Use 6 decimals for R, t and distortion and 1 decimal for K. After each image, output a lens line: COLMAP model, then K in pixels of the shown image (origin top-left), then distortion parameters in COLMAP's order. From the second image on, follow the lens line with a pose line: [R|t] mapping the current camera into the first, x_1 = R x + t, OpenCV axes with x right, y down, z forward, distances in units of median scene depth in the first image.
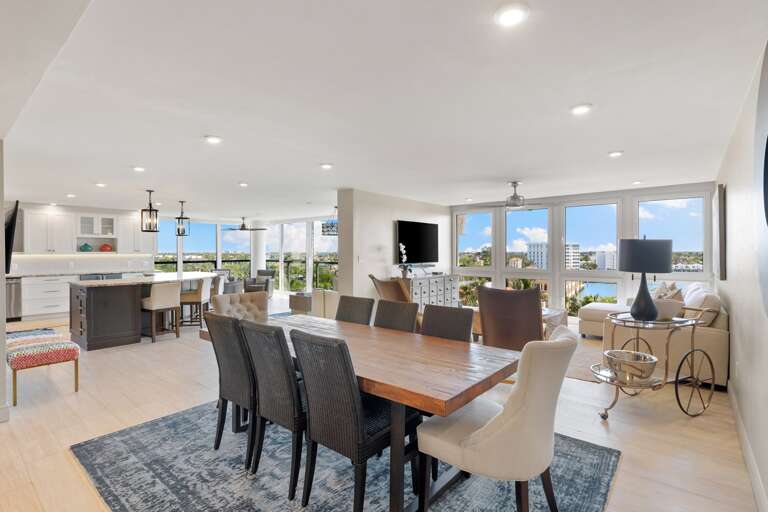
lens RADIAL K [[369.7, 0, 383.6], [0, 369.7, 252.4], [0, 0, 1]] dist [-0.000761, -0.000984]
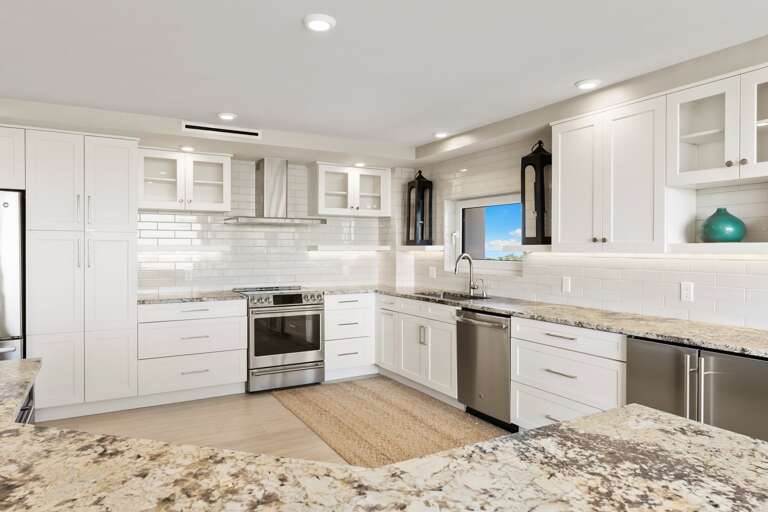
lens RADIAL K [[507.4, 0, 377.7], [0, 507.4, 255.7], [0, 0, 1]] dist [0.007924, -0.000095]
pose [[-0.364285, 0.014348, -0.931177, -0.400258], [-0.000407, 0.999879, 0.015565, 0.001620], [0.931287, 0.006049, -0.364235, 0.888702]]
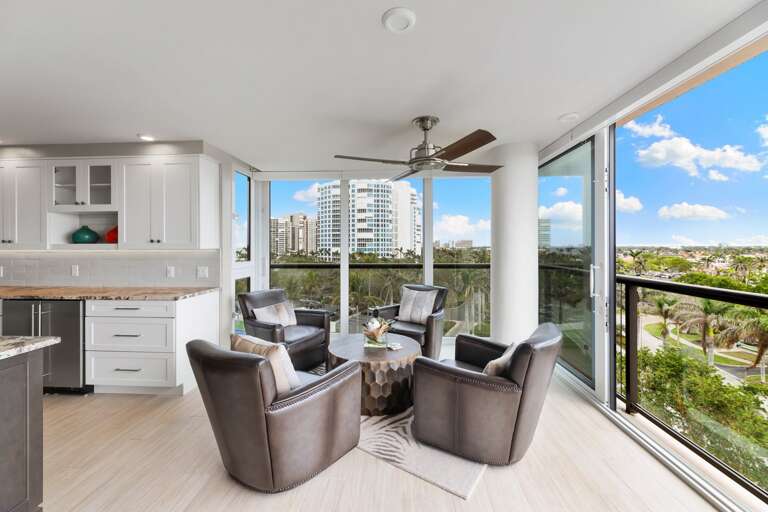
lens RADIAL K [[305.5, 0, 384.5], [0, 305.5, 246.0], [0, 0, 1]] dist [0.003890, 0.000428]
pose [[0.583310, -0.000722, -0.812249, -0.261809], [-0.000826, 0.999999, -0.001482, 0.001478], [0.812249, 0.001536, 0.583309, 1.054450]]
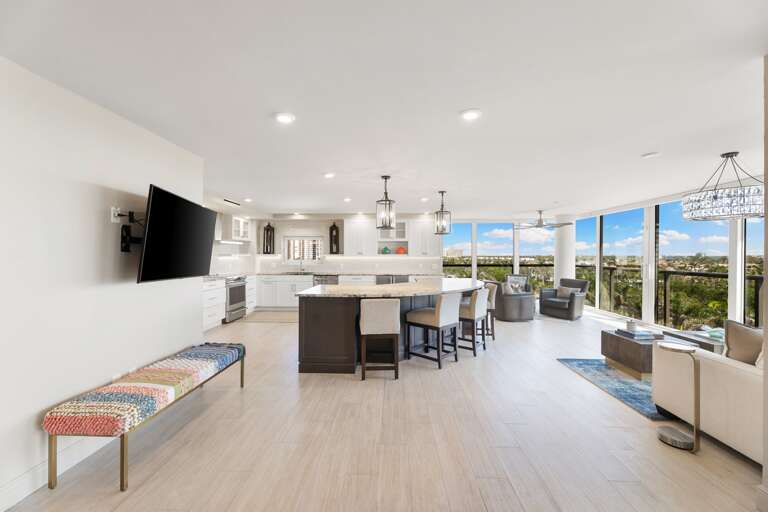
lens RADIAL K [[305.5, 0, 384.3], [0, 305.5, 258.1], [0, 0, 1]] dist [0.003890, 0.000428]
pose [[0.609402, 0.009395, -0.792806, -0.083166], [-0.002915, 0.999950, 0.009609, 0.000611], [0.792856, -0.003545, 0.609398, 0.429086]]
